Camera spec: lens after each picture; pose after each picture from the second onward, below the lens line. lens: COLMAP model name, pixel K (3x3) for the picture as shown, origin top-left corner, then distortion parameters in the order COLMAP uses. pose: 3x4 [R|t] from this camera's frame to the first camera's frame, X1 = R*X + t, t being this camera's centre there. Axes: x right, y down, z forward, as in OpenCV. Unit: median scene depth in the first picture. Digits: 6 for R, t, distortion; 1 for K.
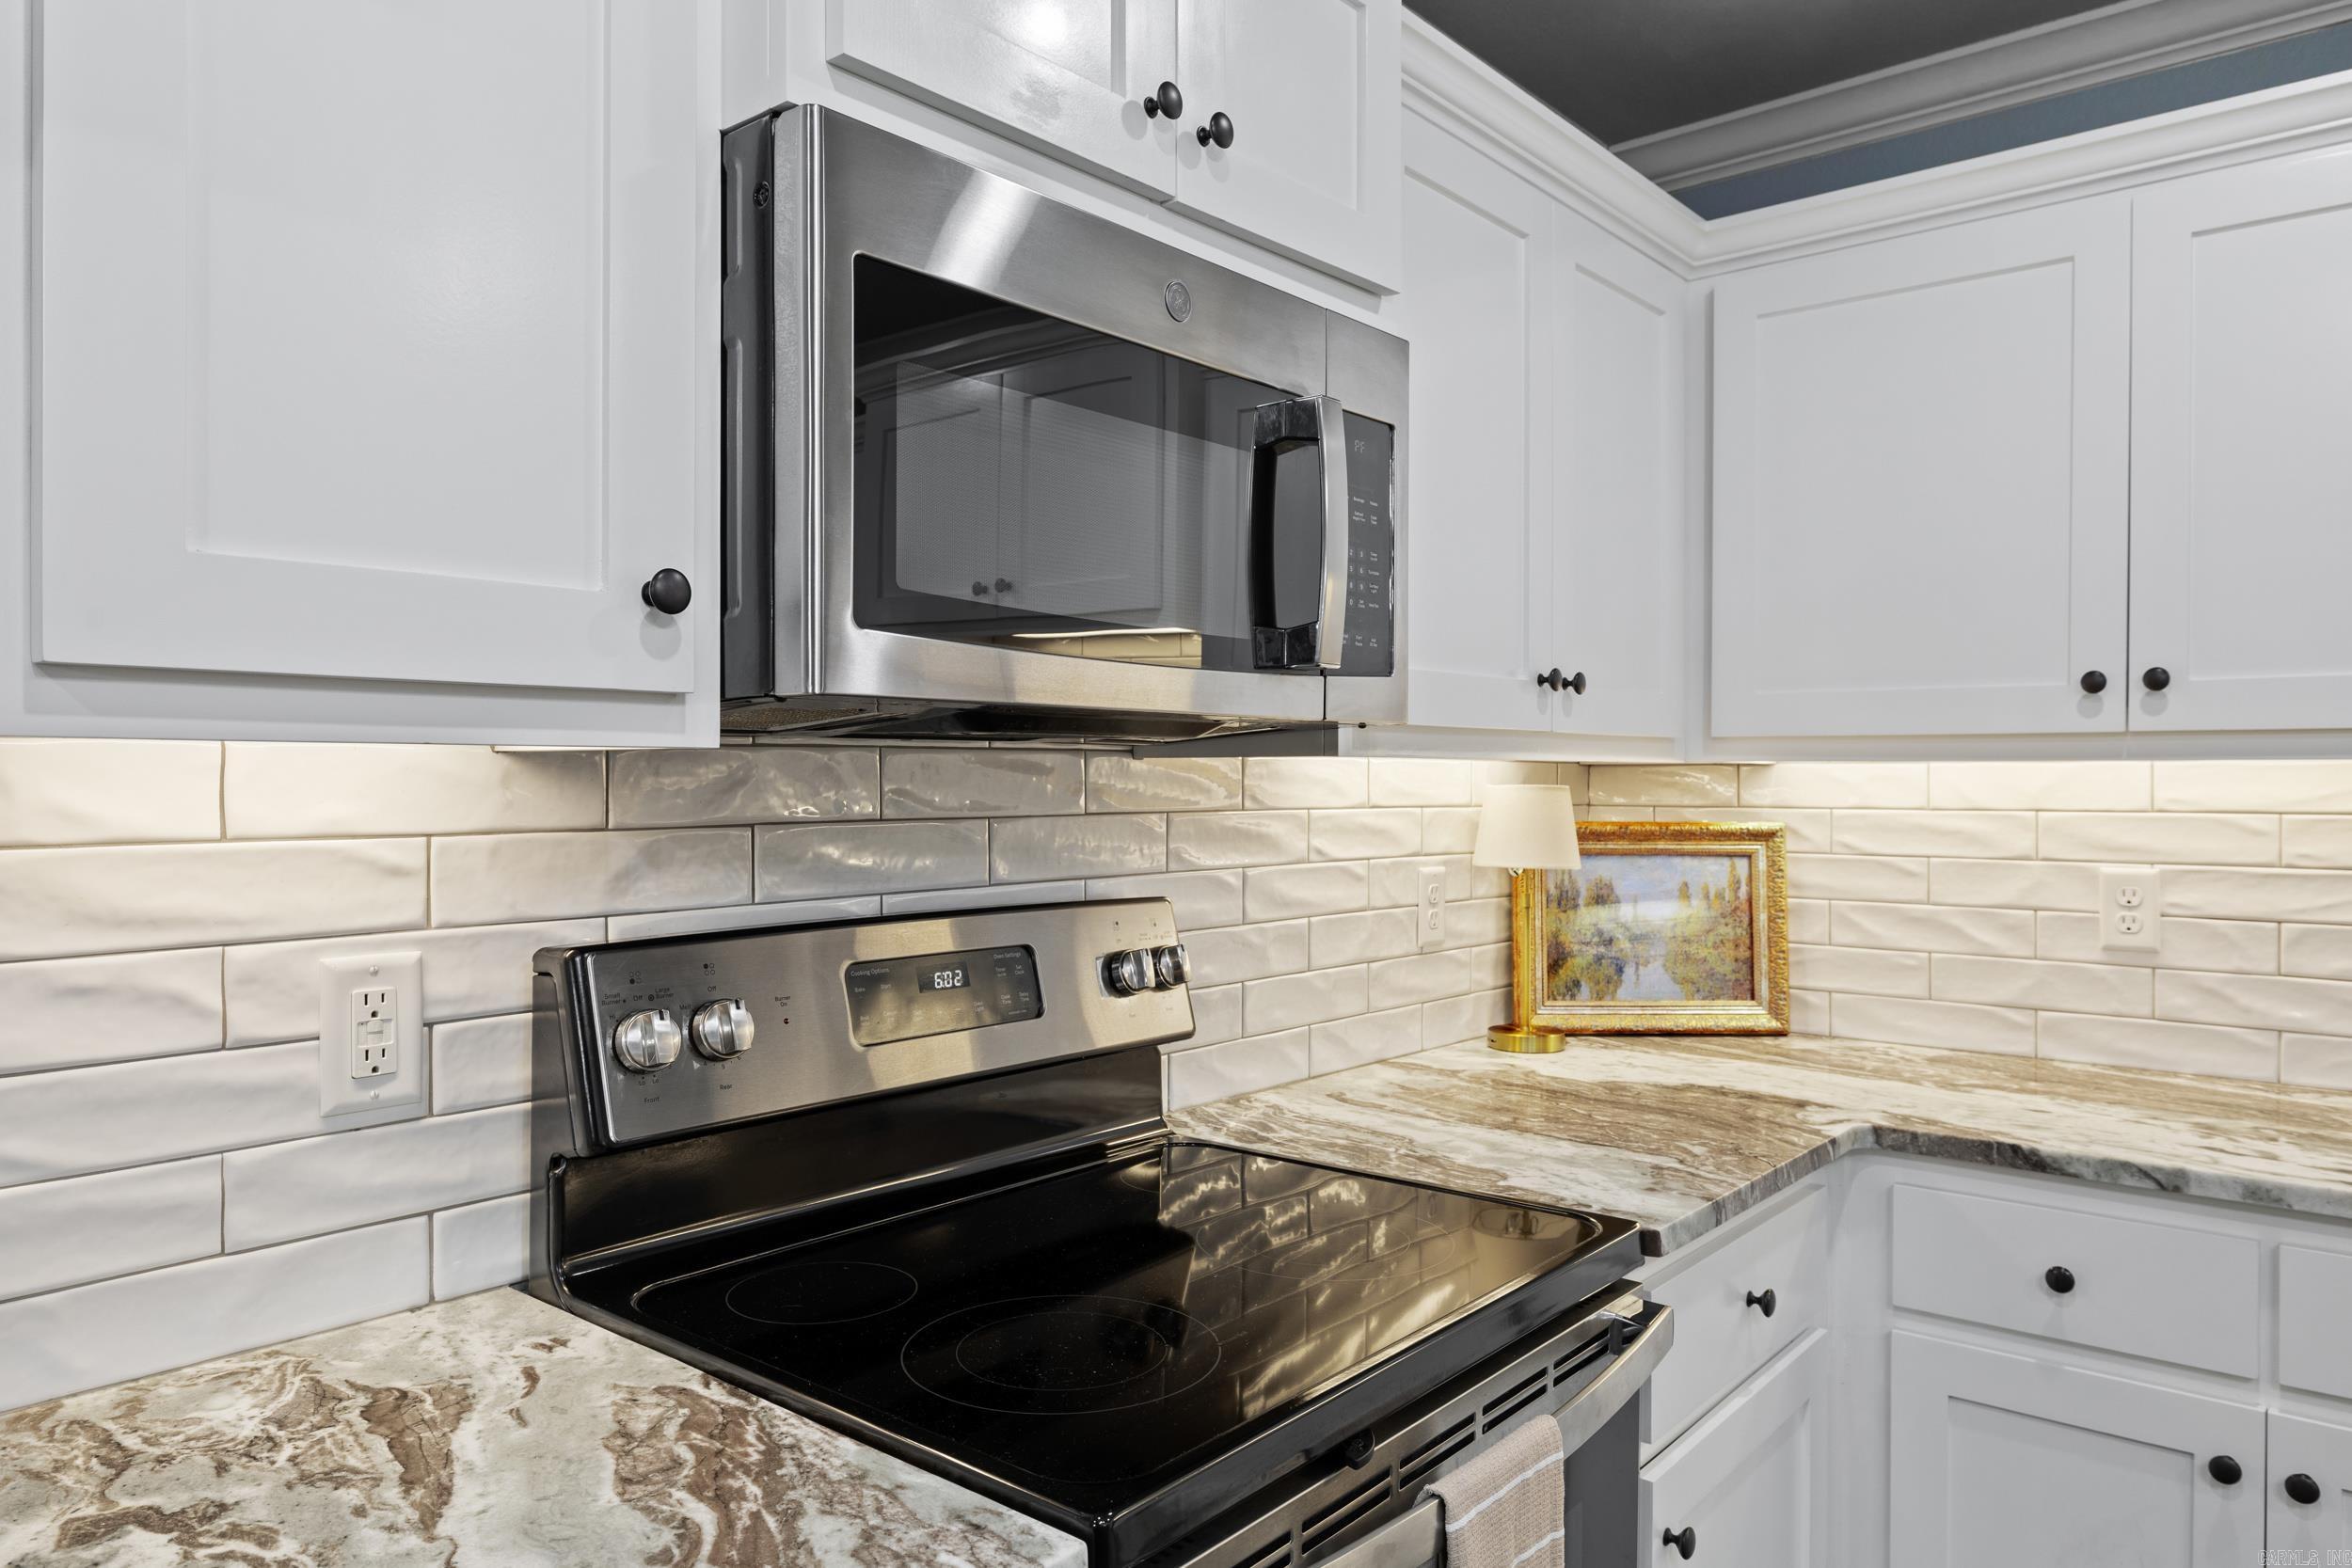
lens RADIAL K [[1539.9, 0, 1169.8], [0, 1539.9, 788.1], [0, 0, 1]] dist [0.002699, -0.004368]
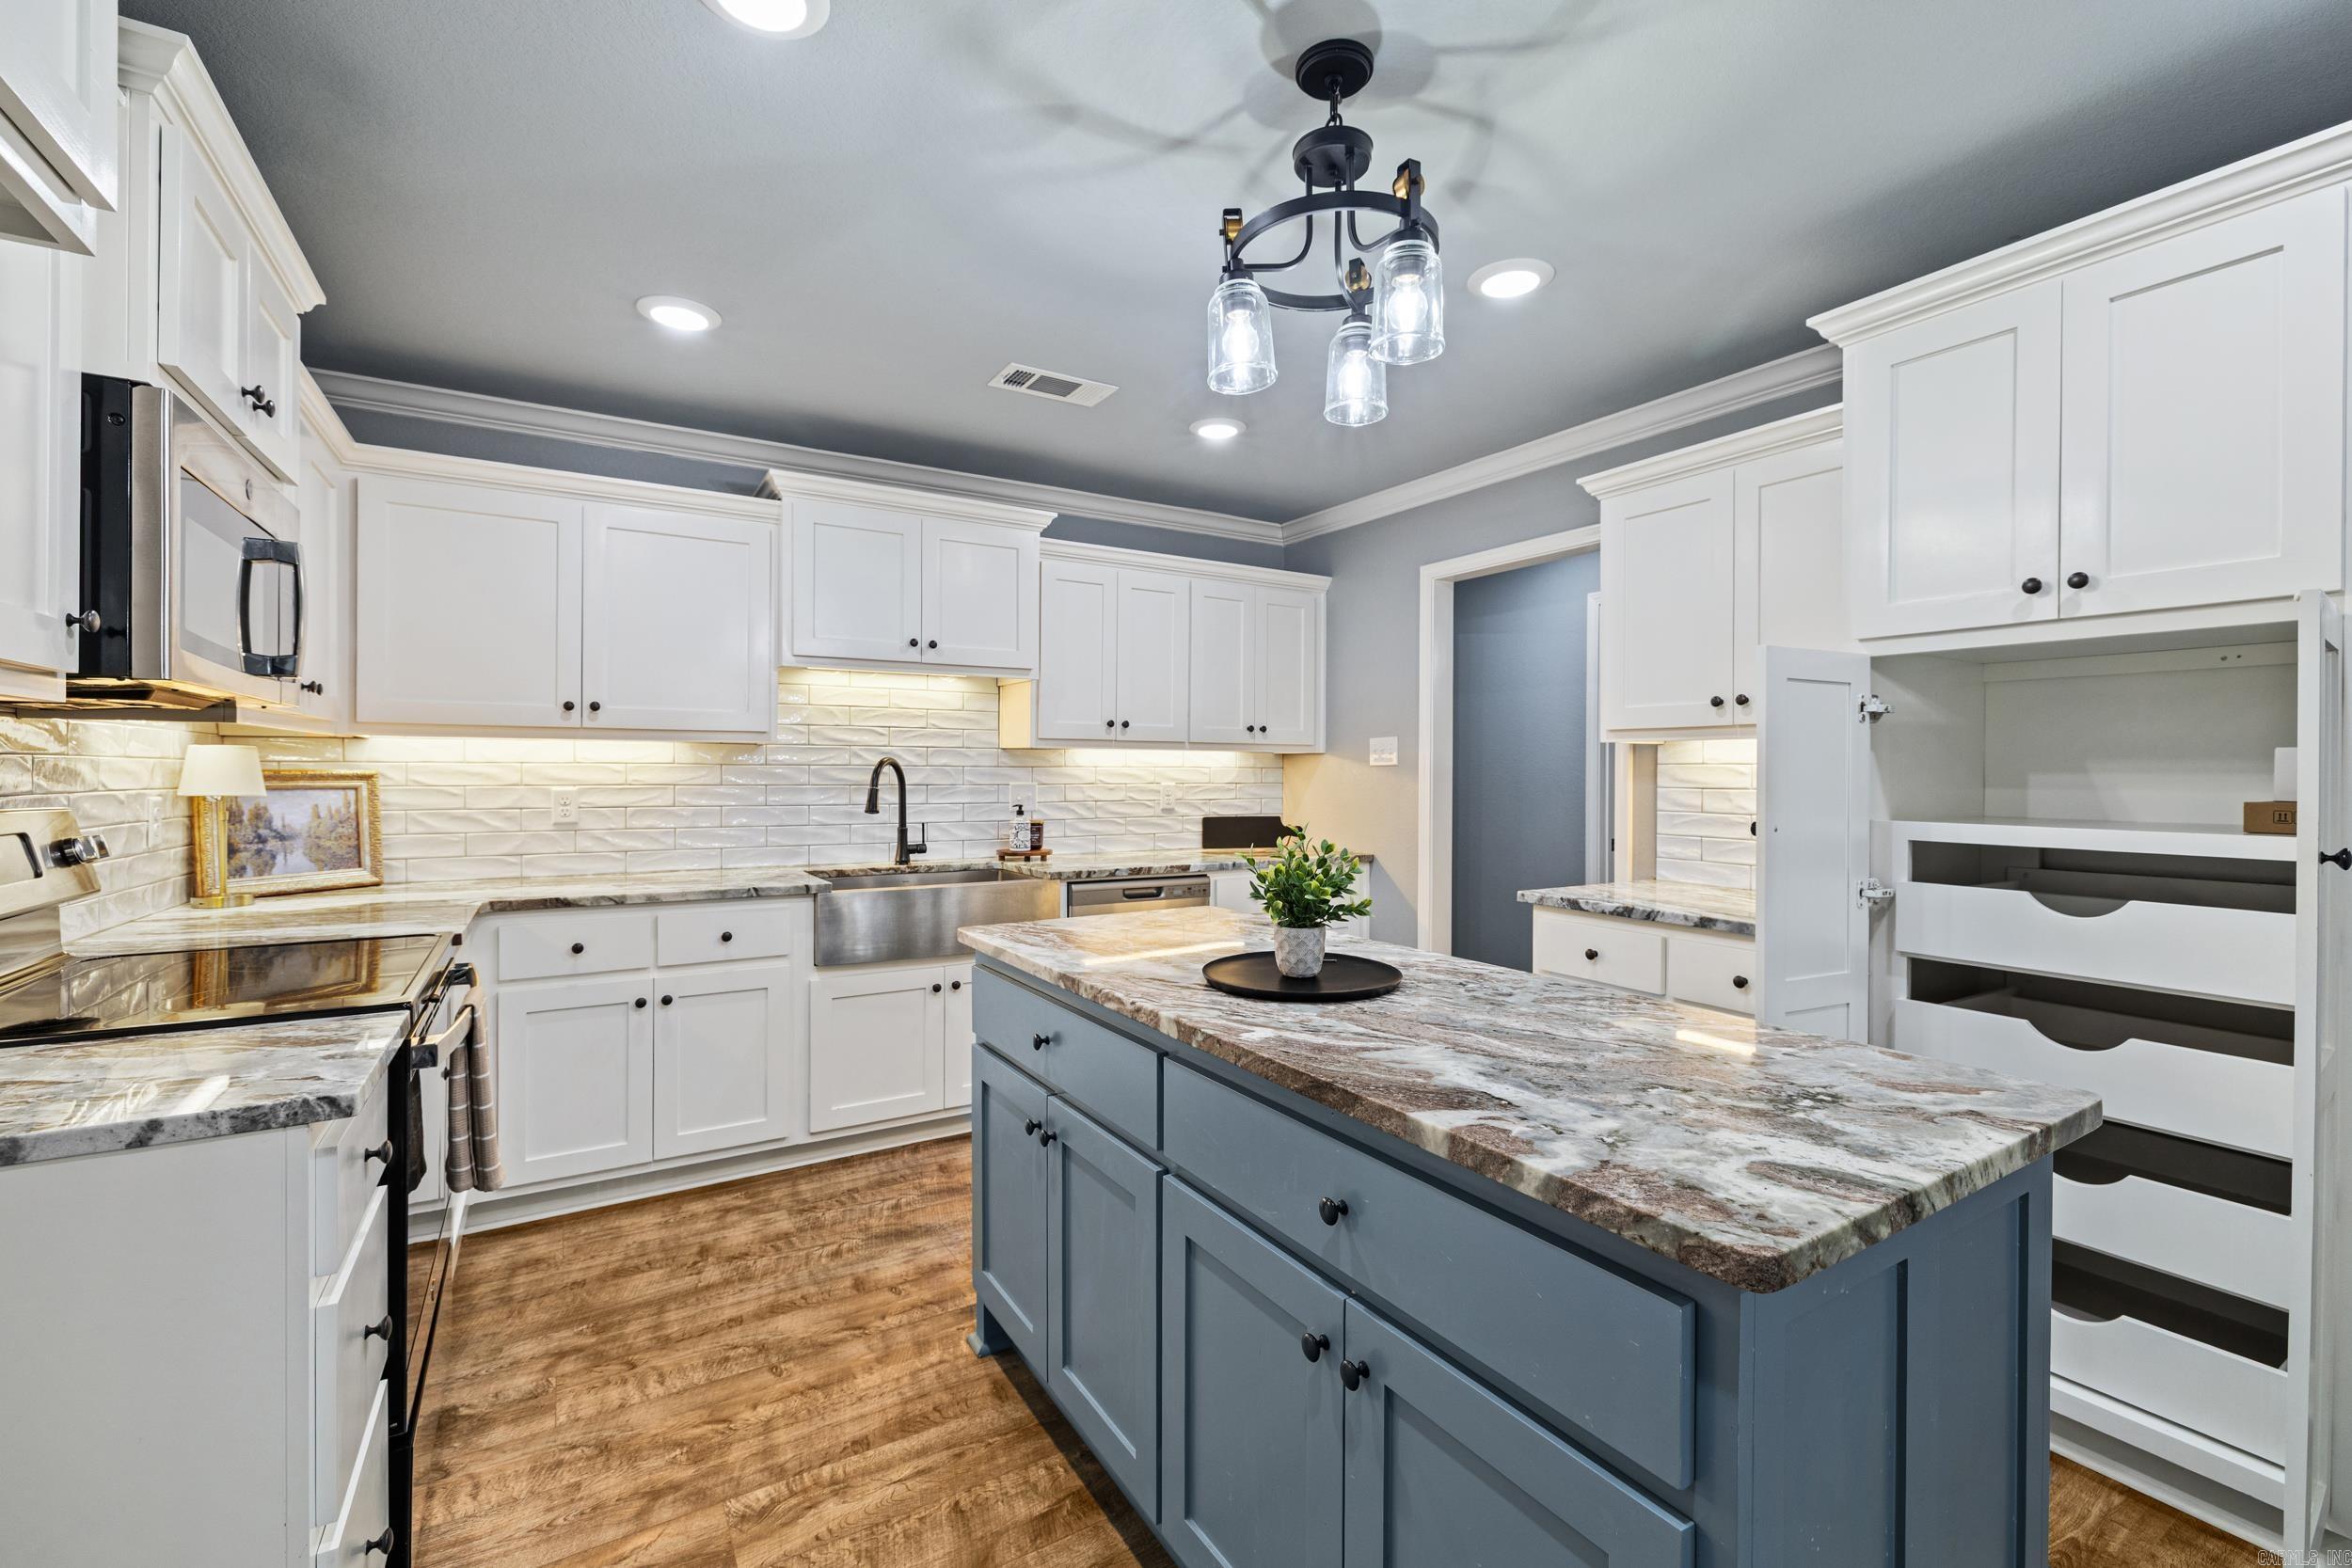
lens RADIAL K [[988.0, 0, 1168.6], [0, 988.0, 774.0], [0, 0, 1]] dist [0.000230, -0.000384]
pose [[0.312364, -0.003504, 0.949956, -0.545961], [0.001237, 0.999994, 0.003282, 0.031232], [-0.949962, 0.000150, 0.312367, -0.341322]]
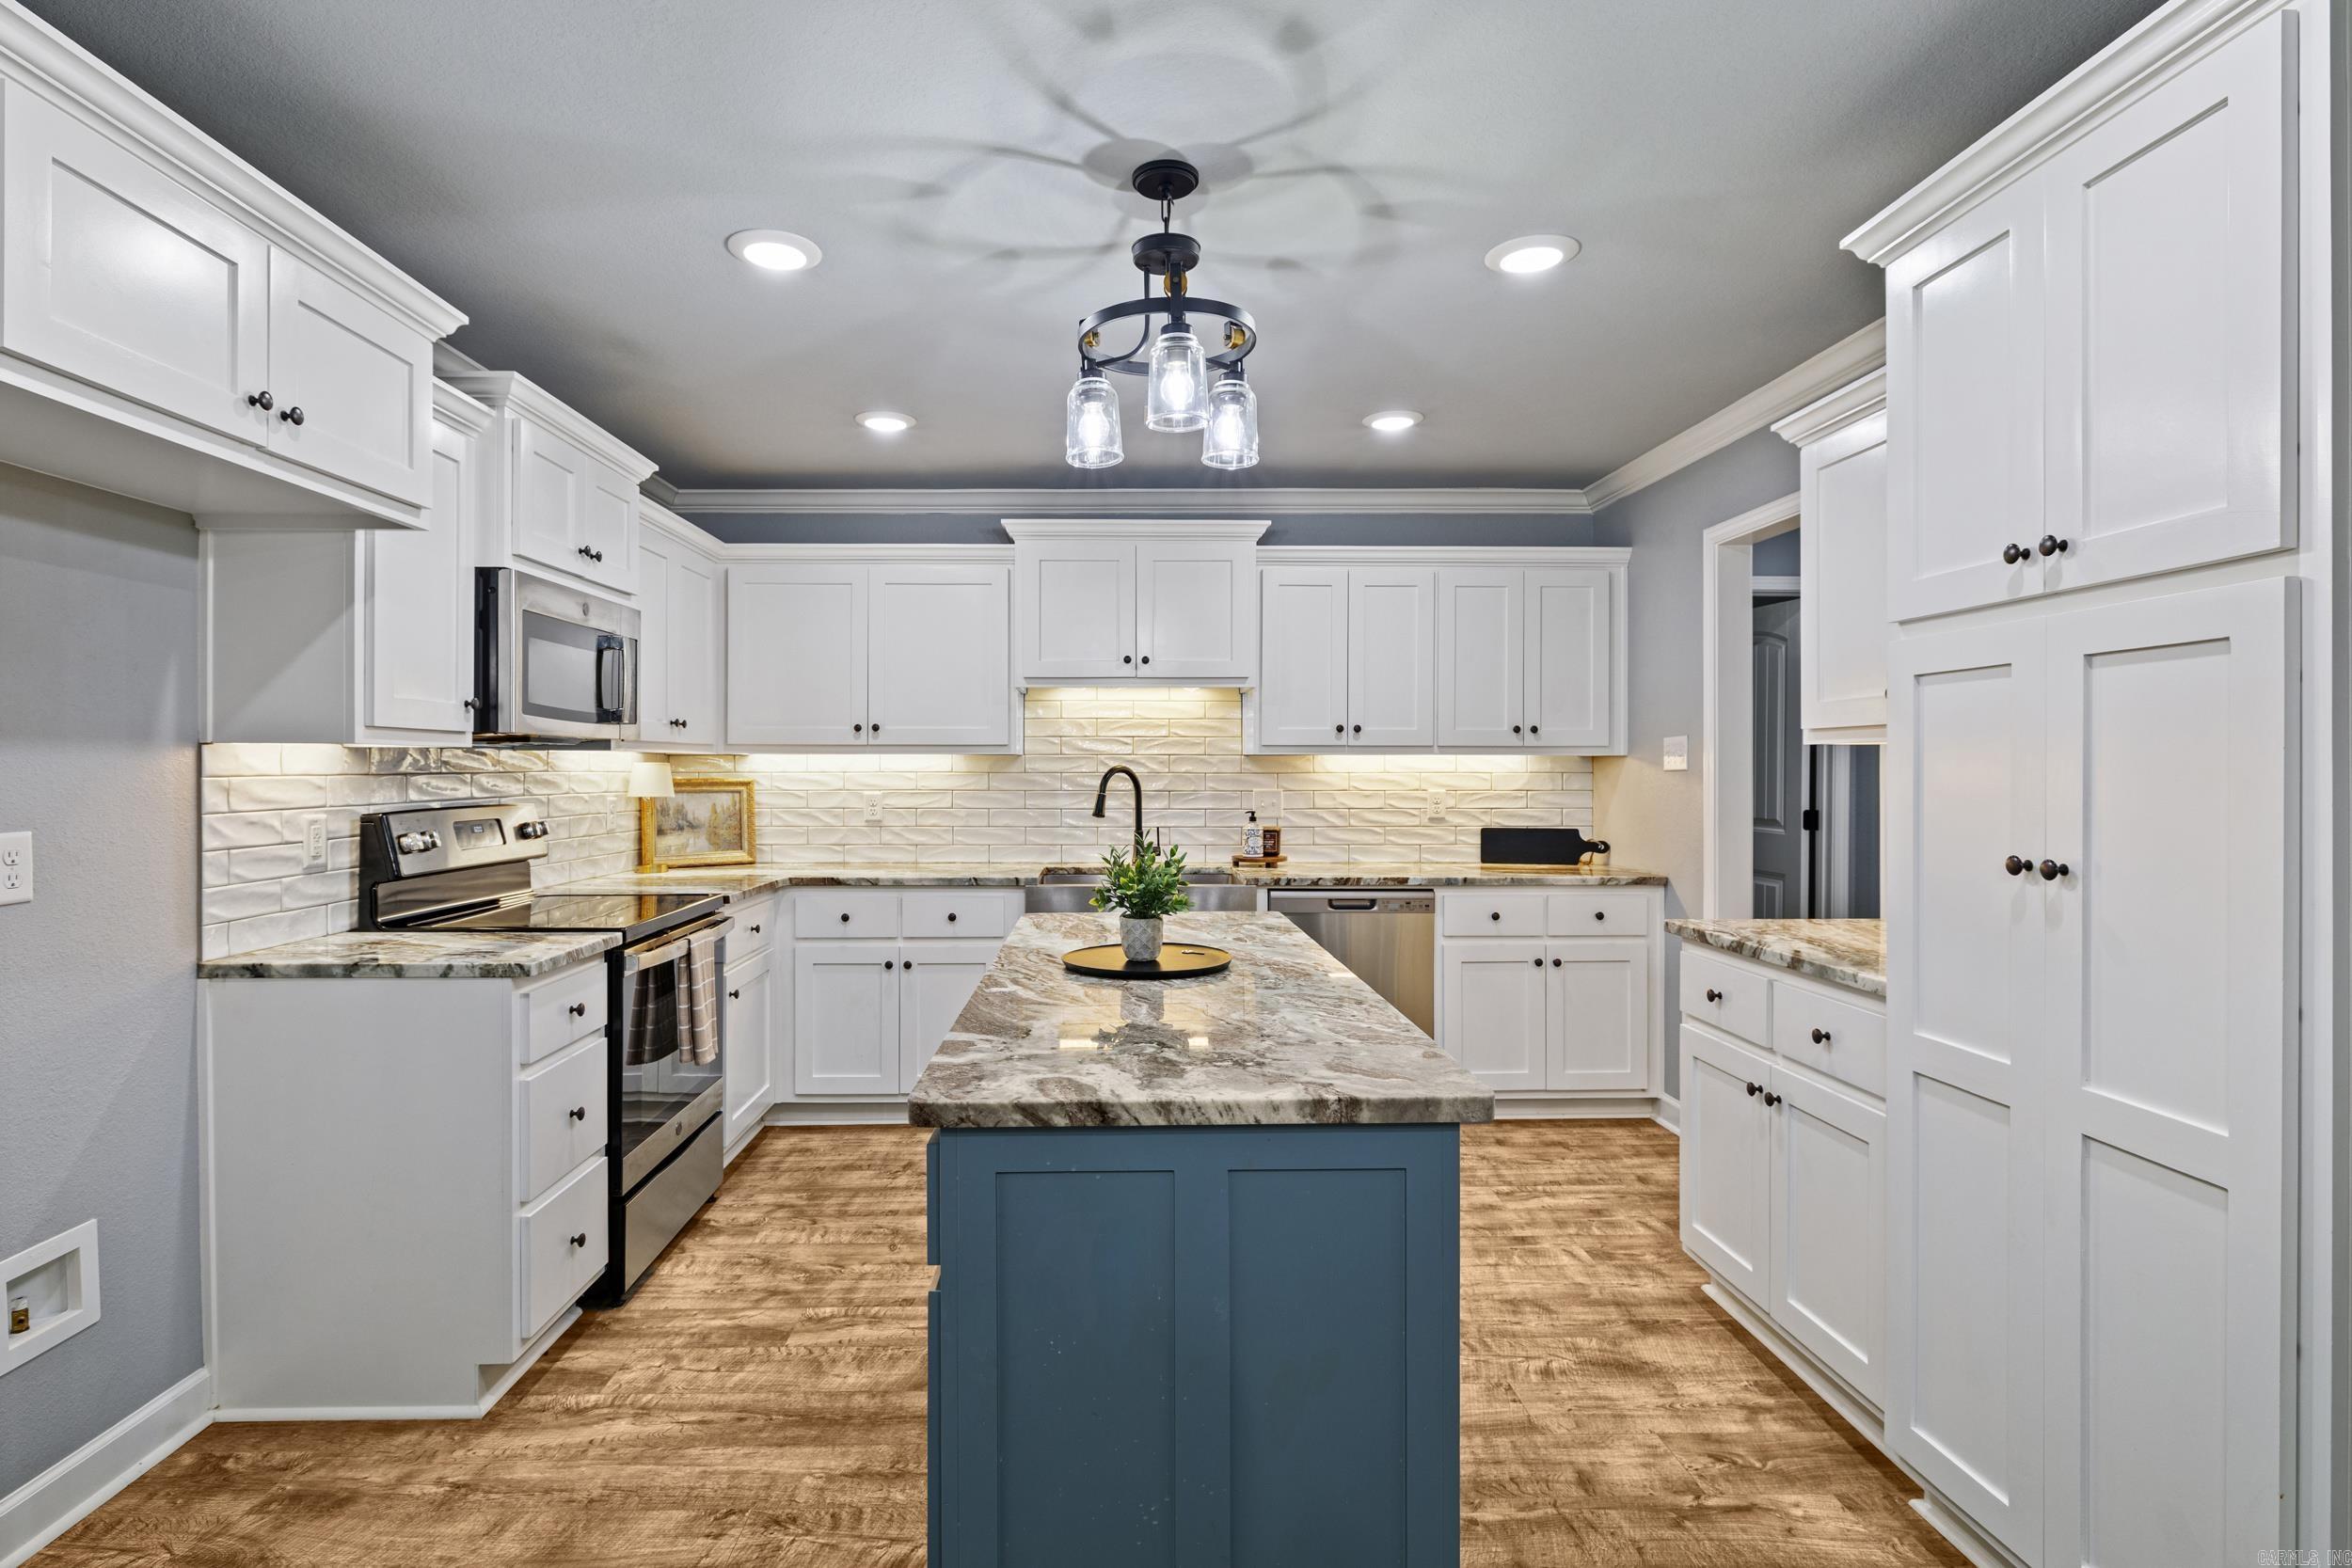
lens RADIAL K [[1147.5, 0, 1127.4], [0, 1147.5, 768.0], [0, 0, 1]] dist [-0.001135, 0.001403]
pose [[0.748776, -0.001179, 0.662822, -0.482030], [0.004950, 0.999980, -0.003812, 0.019648], [-0.662805, 0.006136, 0.748767, -1.007306]]
